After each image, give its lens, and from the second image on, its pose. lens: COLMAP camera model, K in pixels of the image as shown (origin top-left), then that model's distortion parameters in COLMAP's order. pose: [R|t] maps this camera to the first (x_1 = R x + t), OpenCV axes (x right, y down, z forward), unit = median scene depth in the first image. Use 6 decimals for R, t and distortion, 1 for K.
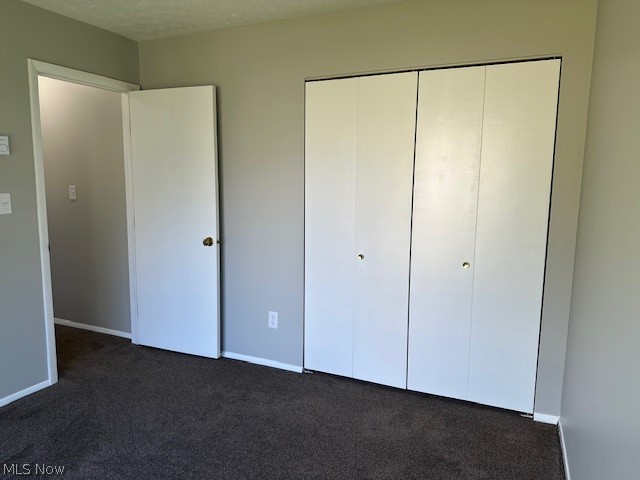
lens RADIAL K [[444.6, 0, 317.4], [0, 444.6, 233.9], [0, 0, 1]] dist [0.077002, -0.118020]
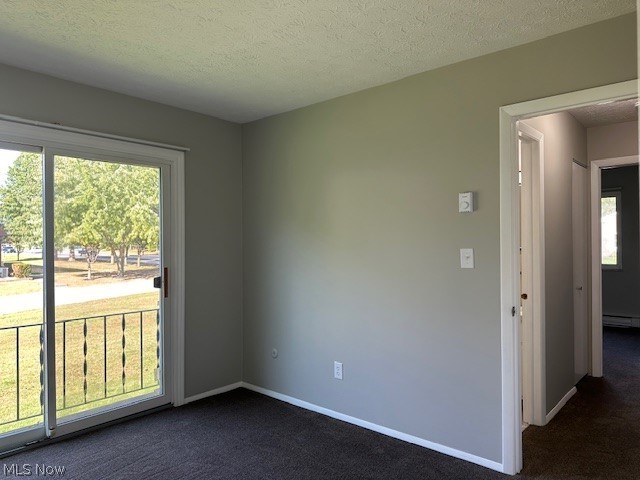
lens RADIAL K [[448.5, 0, 320.0], [0, 448.5, 240.0], [0, 0, 1]] dist [0.047873, -0.065318]
pose [[-0.282918, -0.013899, -0.959043, 0.337641], [-0.119181, 0.992655, 0.020772, -0.080977], [0.951711, 0.120176, -0.282497, 0.857123]]
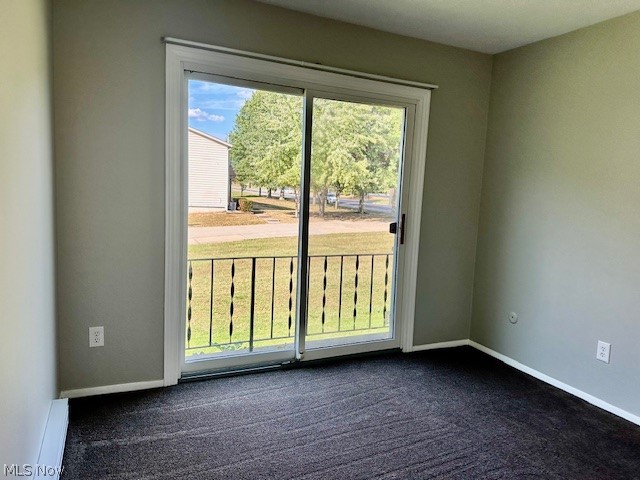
lens RADIAL K [[444.6, 0, 317.4], [0, 444.6, 233.9], [0, 0, 1]] dist [0.077002, -0.118020]
pose [[-0.643480, 0.041590, -0.764332, 0.330858], [-0.148708, 0.972706, 0.178124, -0.055329], [0.750879, 0.228281, -0.619733, 0.696538]]
